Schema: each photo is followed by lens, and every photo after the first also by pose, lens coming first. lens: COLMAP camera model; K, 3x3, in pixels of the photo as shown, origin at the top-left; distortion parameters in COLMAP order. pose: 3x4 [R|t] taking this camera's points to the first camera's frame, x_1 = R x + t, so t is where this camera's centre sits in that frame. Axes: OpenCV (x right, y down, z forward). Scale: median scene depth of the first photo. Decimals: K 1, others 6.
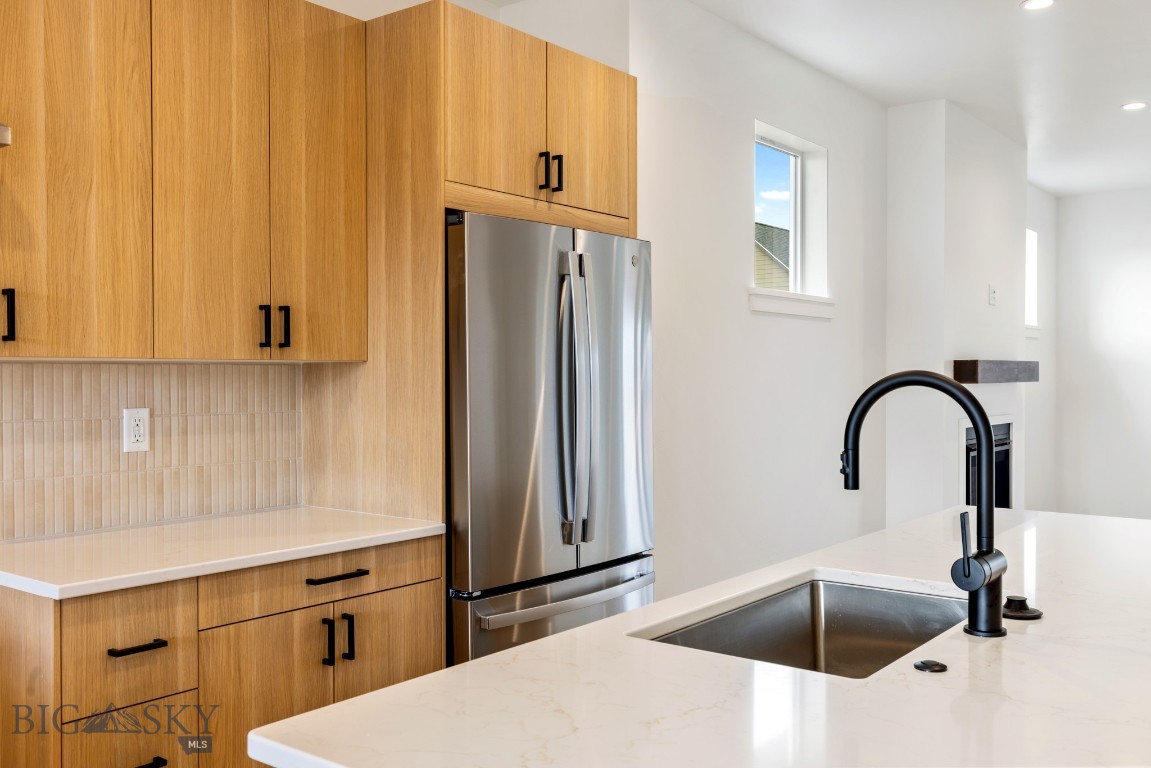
lens RADIAL K [[1049.8, 0, 575.5], [0, 1049.8, 384.0], [0, 0, 1]] dist [0.006910, -0.001394]
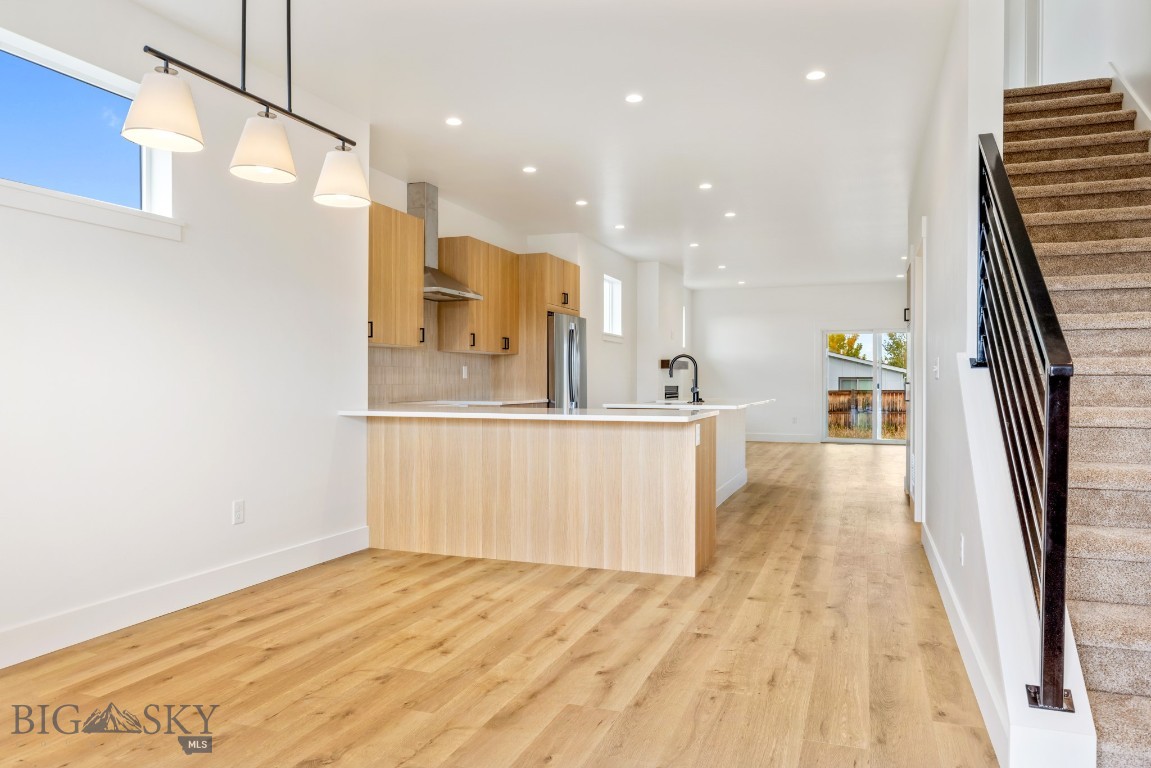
lens RADIAL K [[799.7, 0, 575.5], [0, 799.7, 384.0], [0, 0, 1]] dist [0.004270, 0.001678]
pose [[0.954257, -0.000804, 0.298986, -0.805110], [0.003078, 0.999970, -0.007132, 0.095284], [-0.298971, 0.007726, 0.954231, -1.539997]]
